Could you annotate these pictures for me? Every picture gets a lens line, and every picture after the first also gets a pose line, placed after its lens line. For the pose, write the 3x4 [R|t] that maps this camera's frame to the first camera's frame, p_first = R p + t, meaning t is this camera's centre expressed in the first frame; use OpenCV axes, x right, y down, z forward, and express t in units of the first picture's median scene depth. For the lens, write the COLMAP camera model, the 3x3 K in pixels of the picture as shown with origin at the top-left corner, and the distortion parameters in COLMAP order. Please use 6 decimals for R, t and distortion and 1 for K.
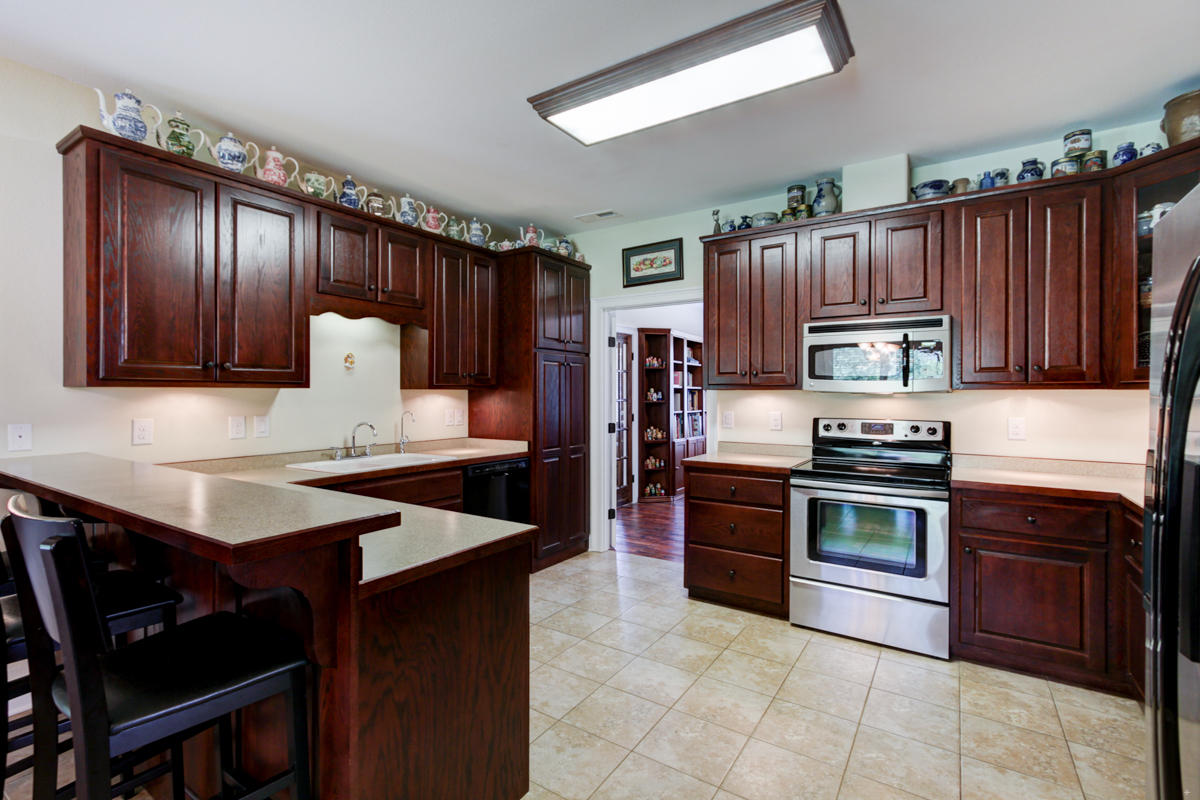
lens RADIAL K [[548.3, 0, 583.0], [0, 548.3, 399.2], [0, 0, 1]] dist [0.013917, 0.000155]
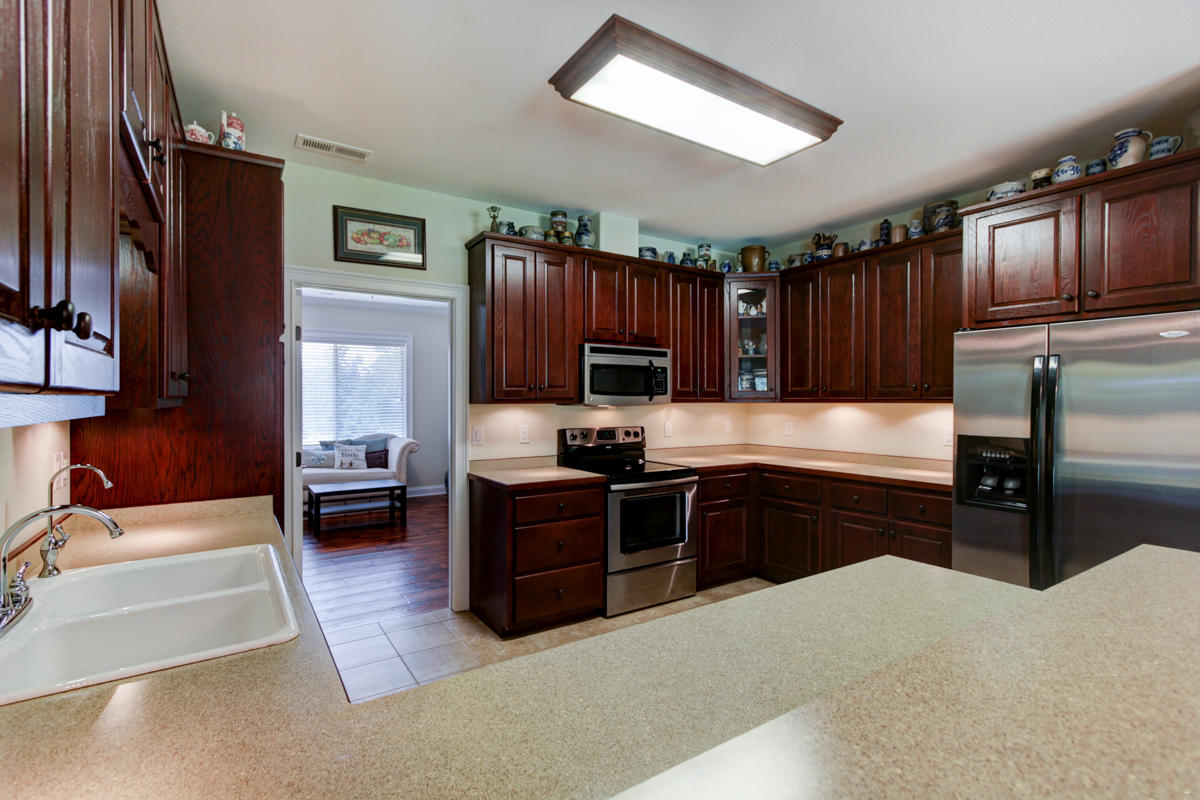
lens RADIAL K [[553.2, 0, 580.7], [0, 553.2, 406.2], [0, 0, 1]] dist [-0.000334, -0.000002]
pose [[0.399714, -0.011300, 0.916570, -0.639679], [0.014105, 0.999881, 0.006176, -0.019834], [-0.916531, 0.010459, 0.399826, 0.594344]]
